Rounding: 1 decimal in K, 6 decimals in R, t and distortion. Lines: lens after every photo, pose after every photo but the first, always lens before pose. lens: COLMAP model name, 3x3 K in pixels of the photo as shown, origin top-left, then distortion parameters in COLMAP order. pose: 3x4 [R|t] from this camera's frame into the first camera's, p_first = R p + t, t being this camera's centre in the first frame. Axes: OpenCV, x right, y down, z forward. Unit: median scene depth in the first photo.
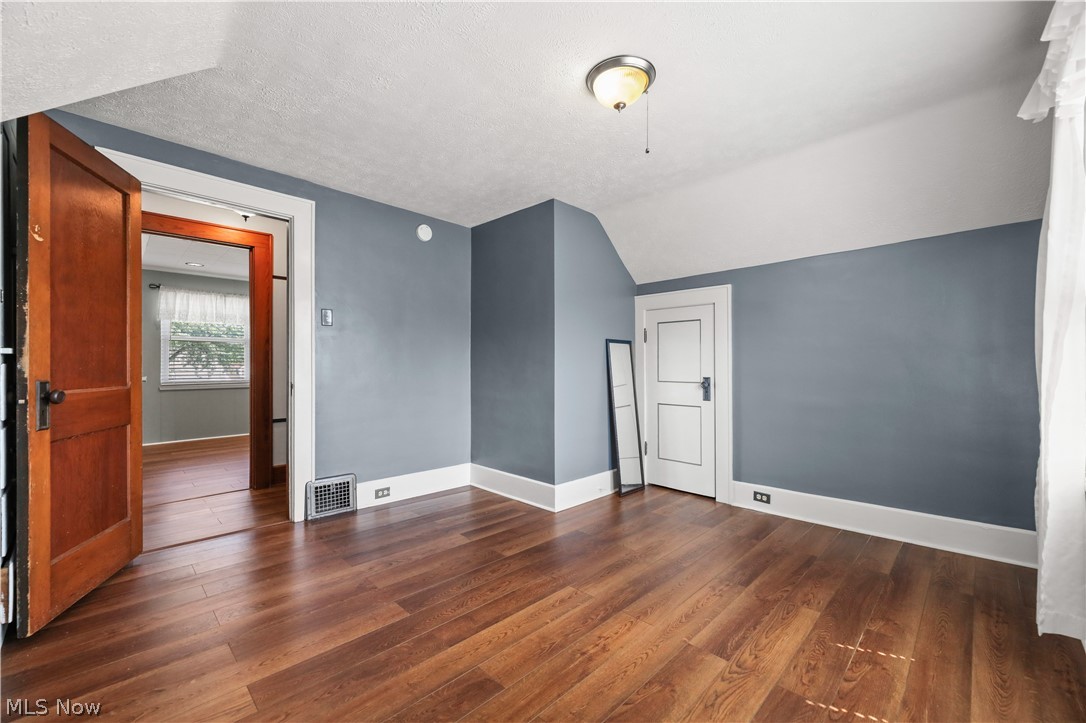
lens RADIAL K [[441.3, 0, 549.4], [0, 441.3, 365.4], [0, 0, 1]] dist [0.004546, -0.001527]
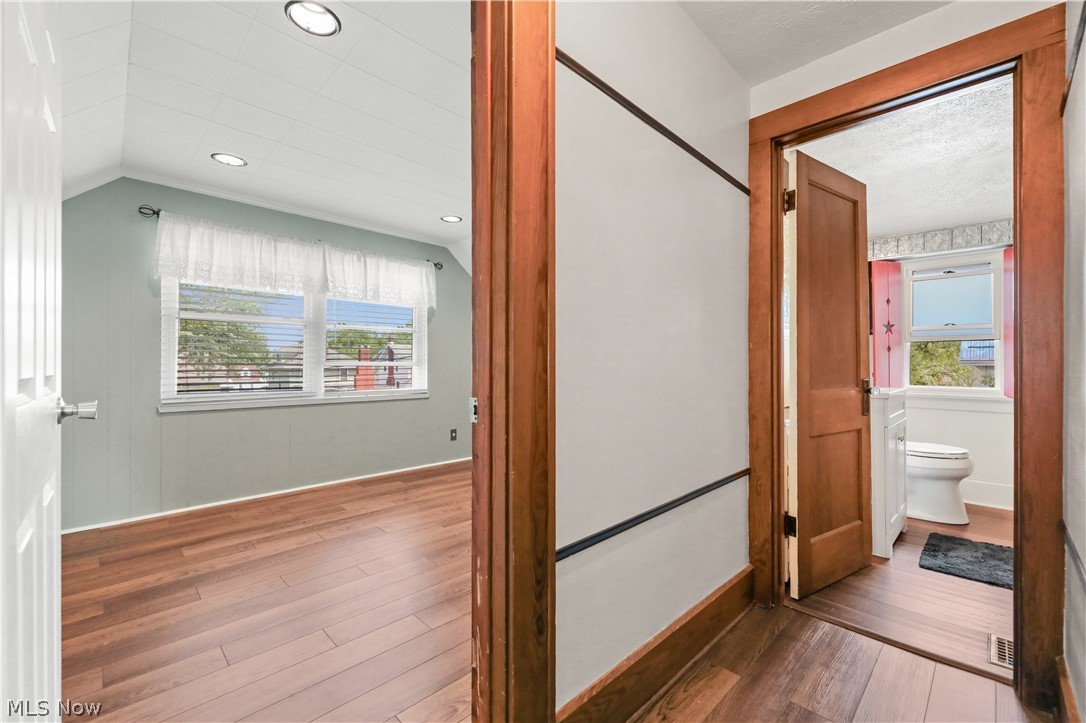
lens RADIAL K [[441.3, 0, 542.8], [0, 441.3, 364.7], [0, 0, 1]] dist [0.004546, -0.001527]
pose [[0.999997, 0.000209, -0.002622, -0.417290], [-0.000220, 0.999992, -0.003892, 0.001568], [0.002621, 0.003893, 0.999989, 0.469265]]
